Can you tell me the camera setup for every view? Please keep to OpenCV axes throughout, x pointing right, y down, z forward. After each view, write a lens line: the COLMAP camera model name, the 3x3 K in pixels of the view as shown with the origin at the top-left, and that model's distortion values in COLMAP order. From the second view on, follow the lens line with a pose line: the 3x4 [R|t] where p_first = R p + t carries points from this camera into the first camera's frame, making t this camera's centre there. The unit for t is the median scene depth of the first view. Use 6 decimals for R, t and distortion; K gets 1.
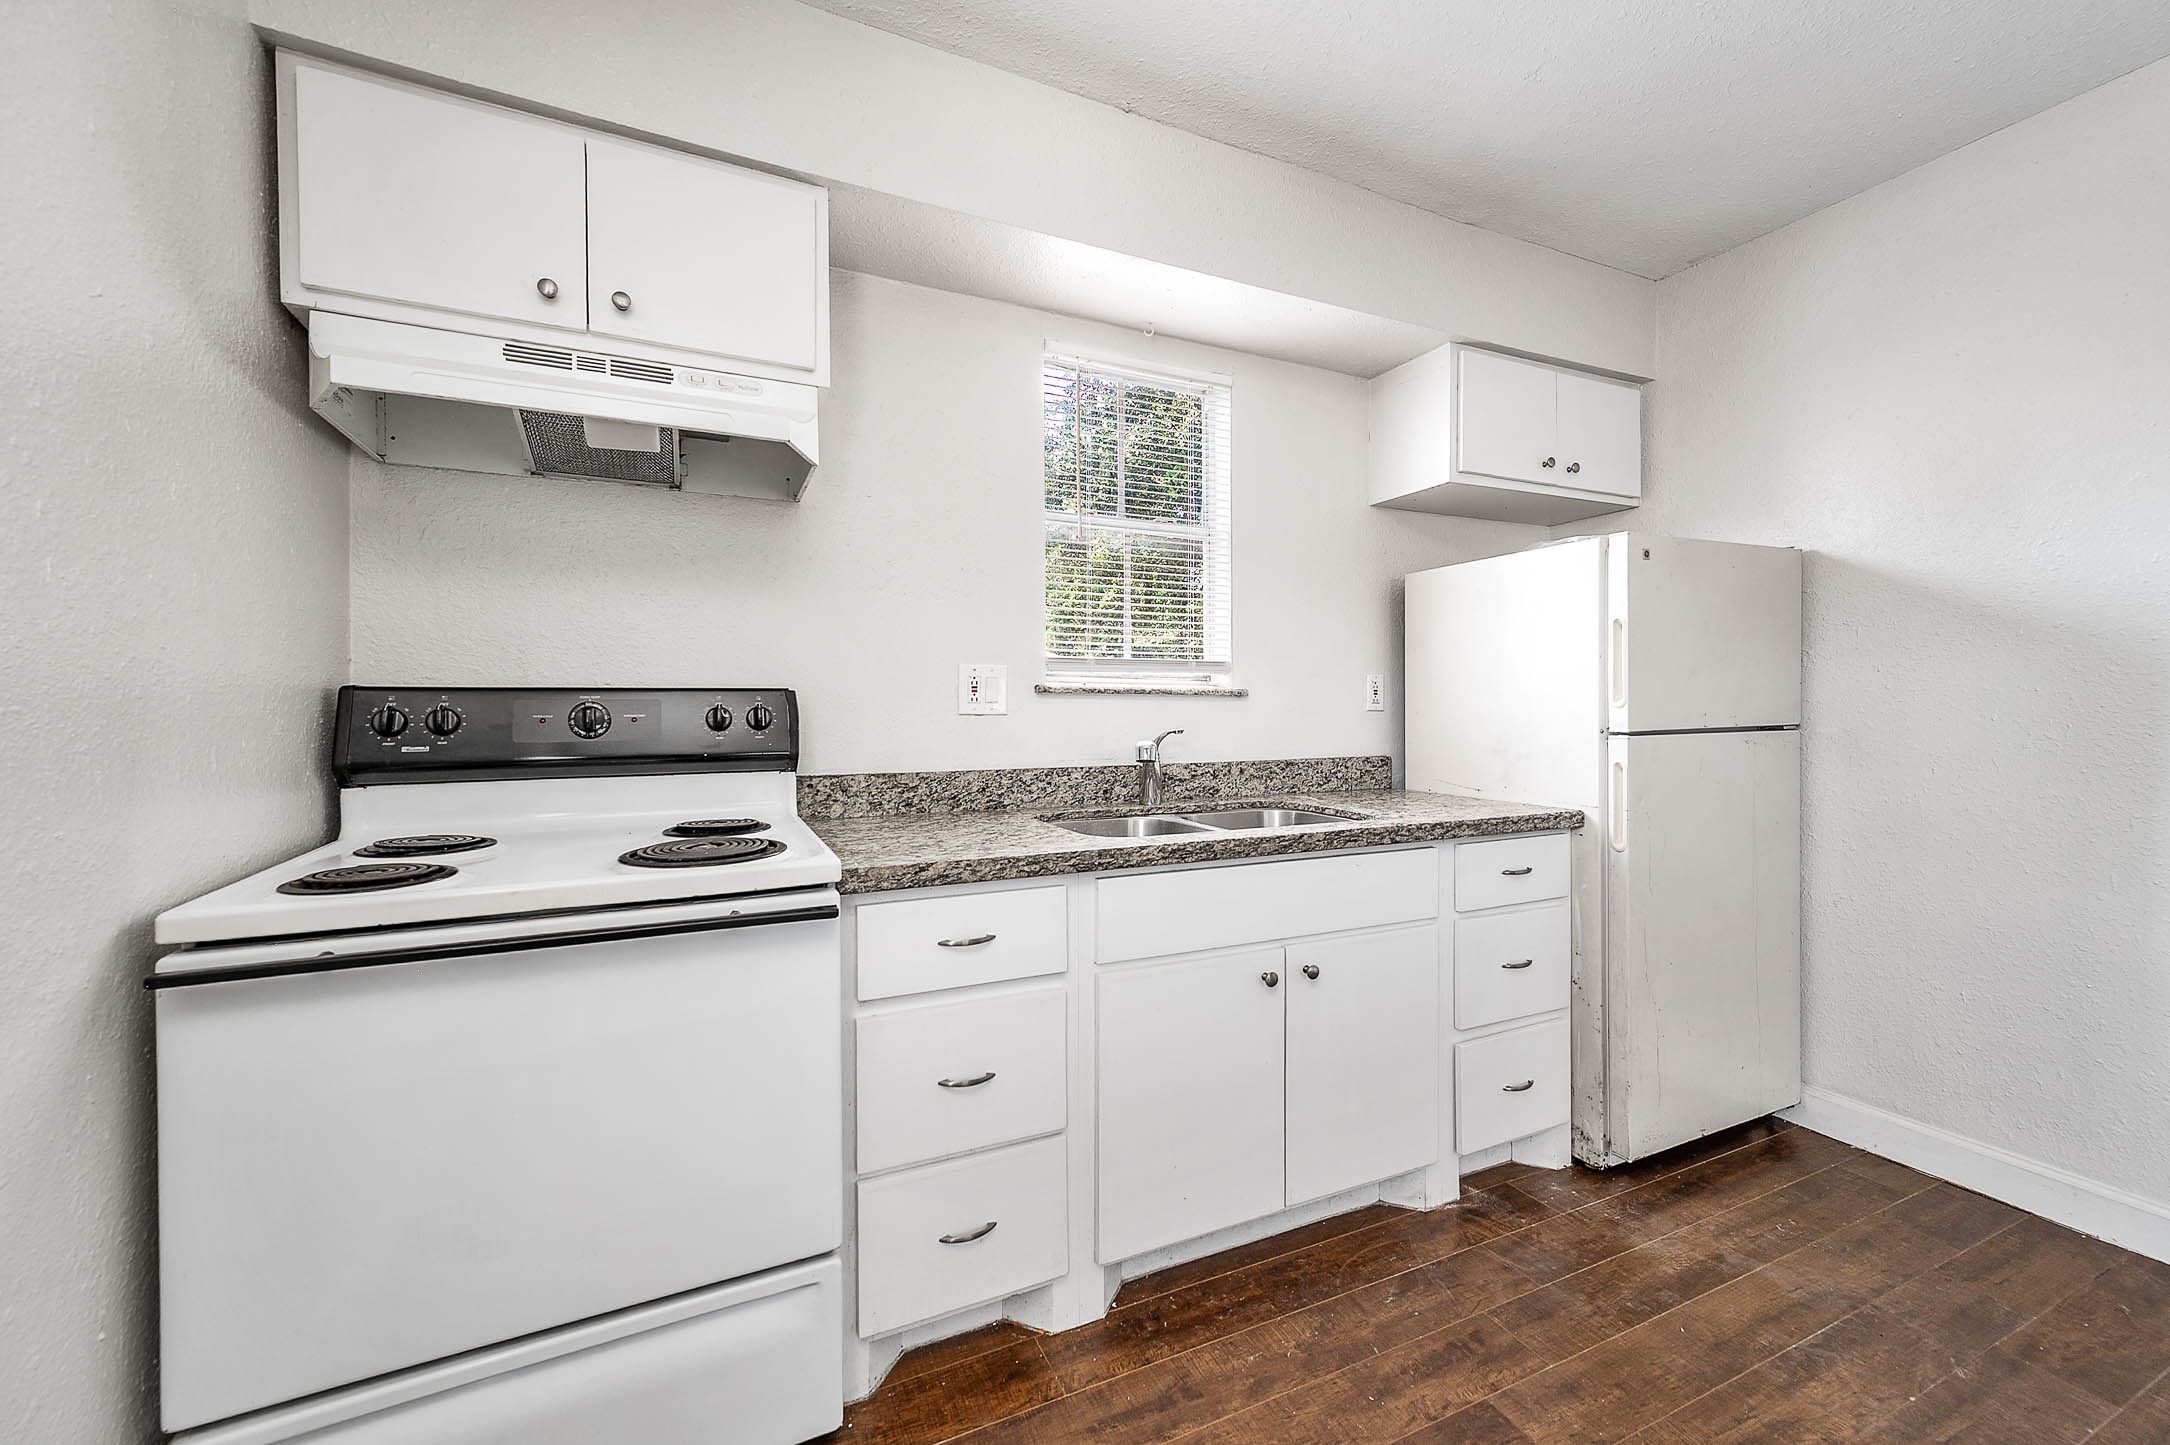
lens RADIAL K [[857.0, 0, 1090.1], [0, 857.0, 719.0], [0, 0, 1]] dist [0.014577, 0.000209]
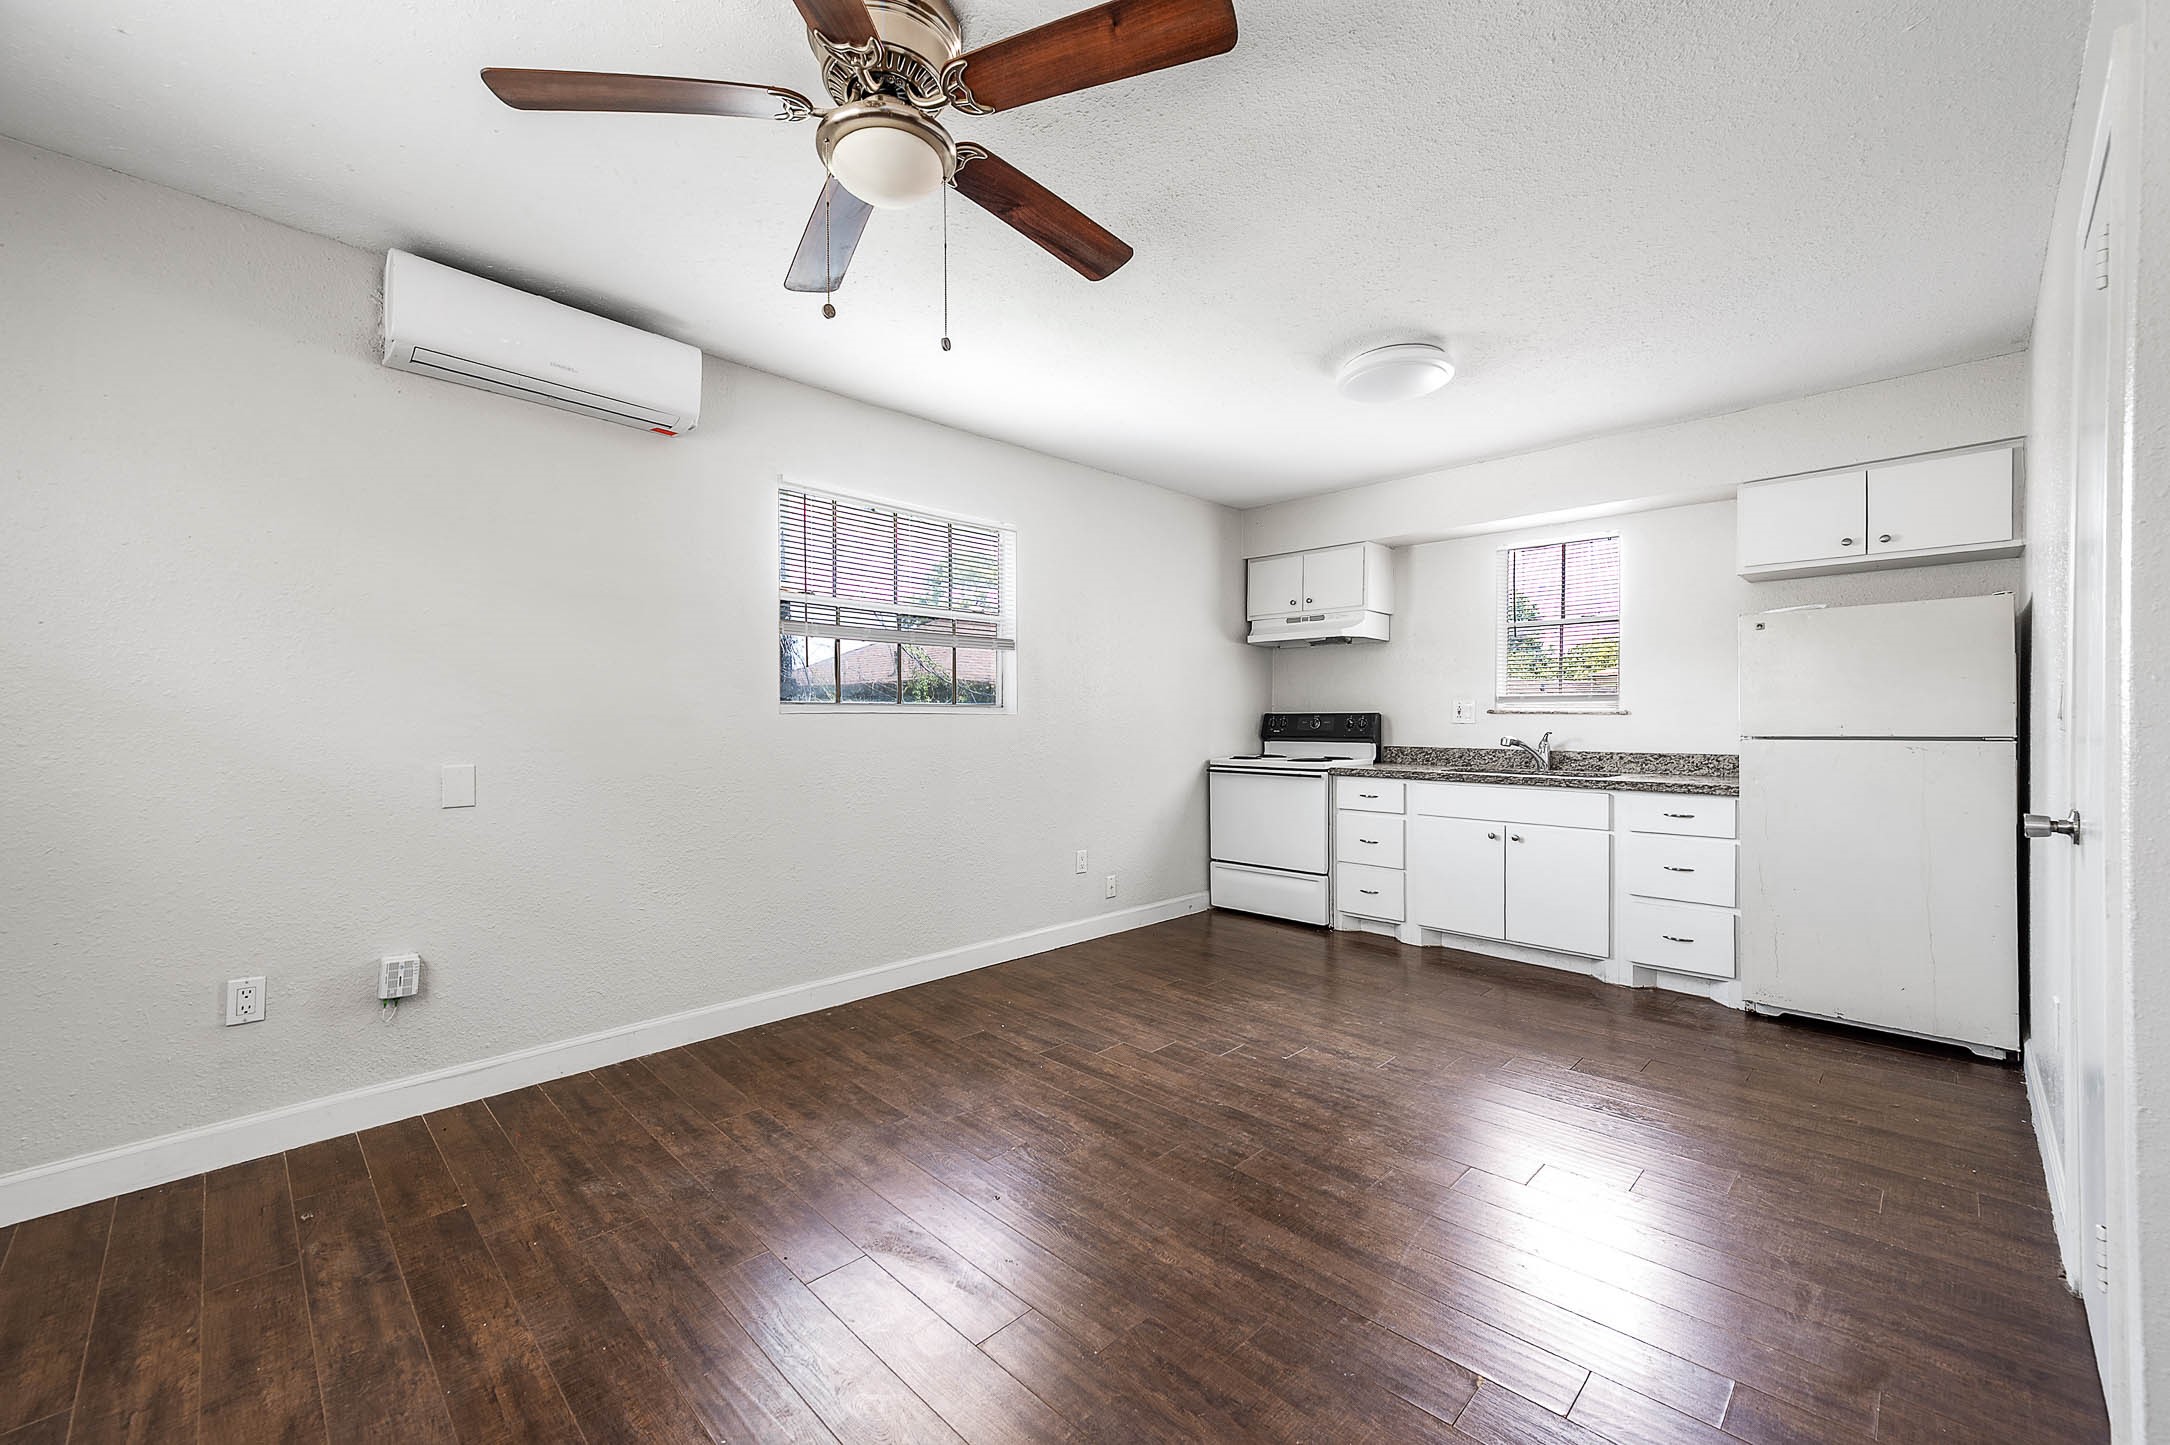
lens RADIAL K [[861.1, 0, 1089.9], [0, 861.1, 722.6], [0, 0, 1]] dist [0.013341, 0.000284]
pose [[0.348634, 0.006791, -0.937234, 1.796146], [-0.015419, 0.999880, 0.001510, 0.004764], [0.937132, 0.013925, 0.348697, -0.759145]]
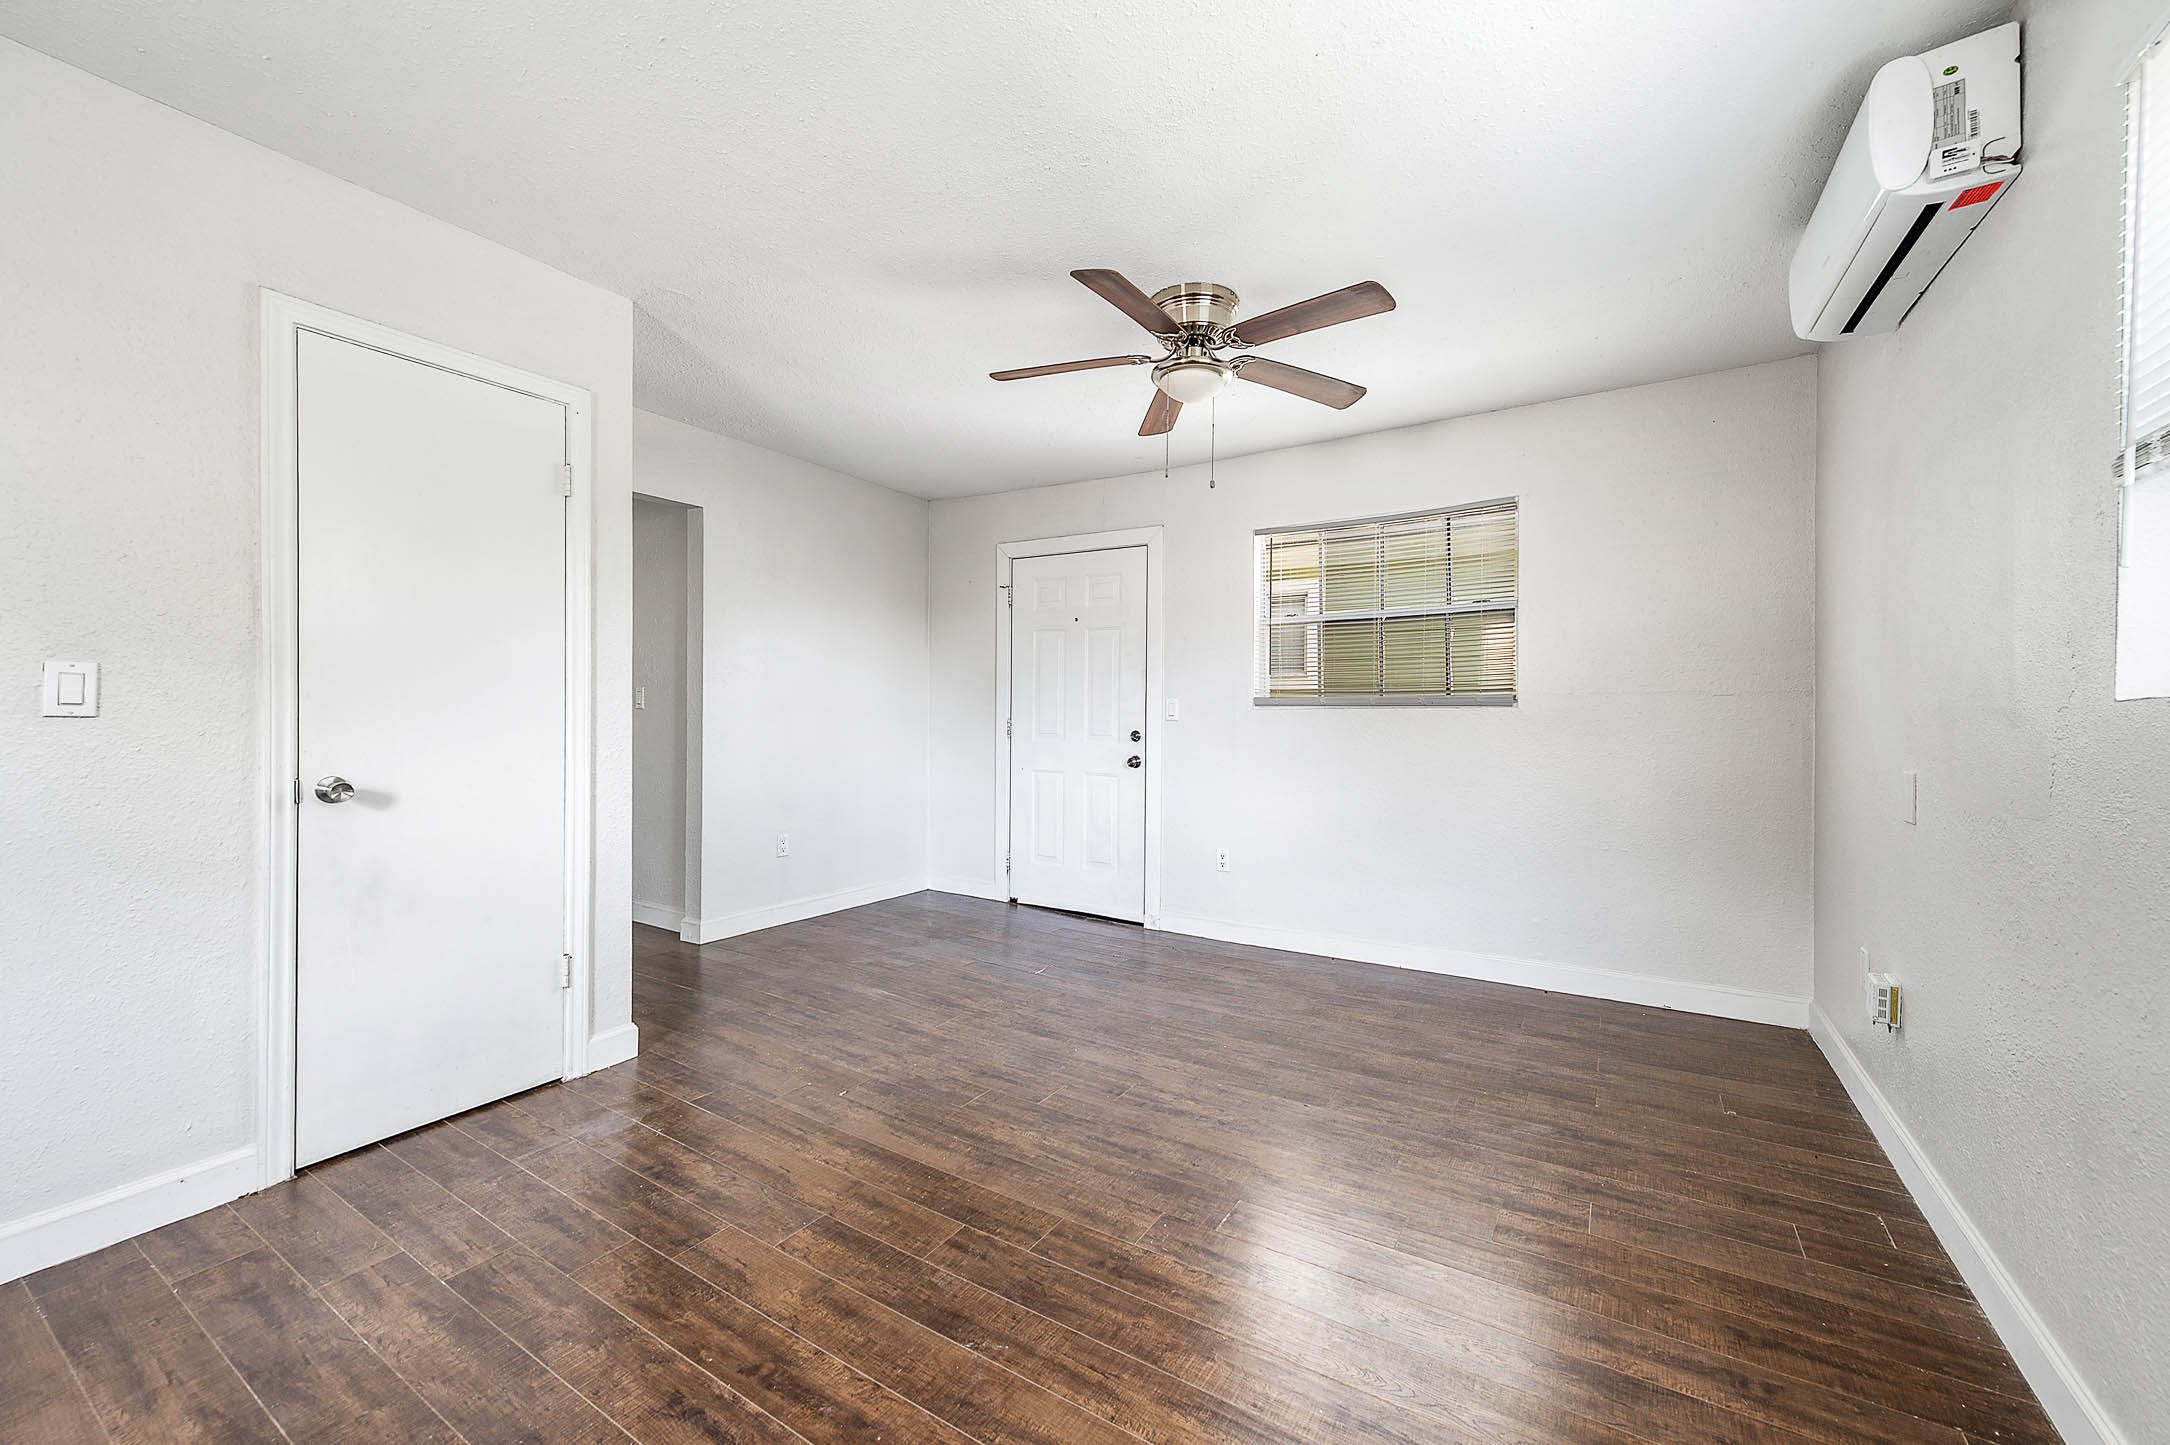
lens RADIAL K [[860.9, 0, 1085.0], [0, 860.9, 722.5], [0, 0, 1]] dist [0.011549, -0.000058]
pose [[-0.545498, -0.009943, 0.838053, -0.094663], [0.008333, 0.999816, 0.017287, -0.001011], [-0.838071, 0.016413, -0.545315, 0.236140]]
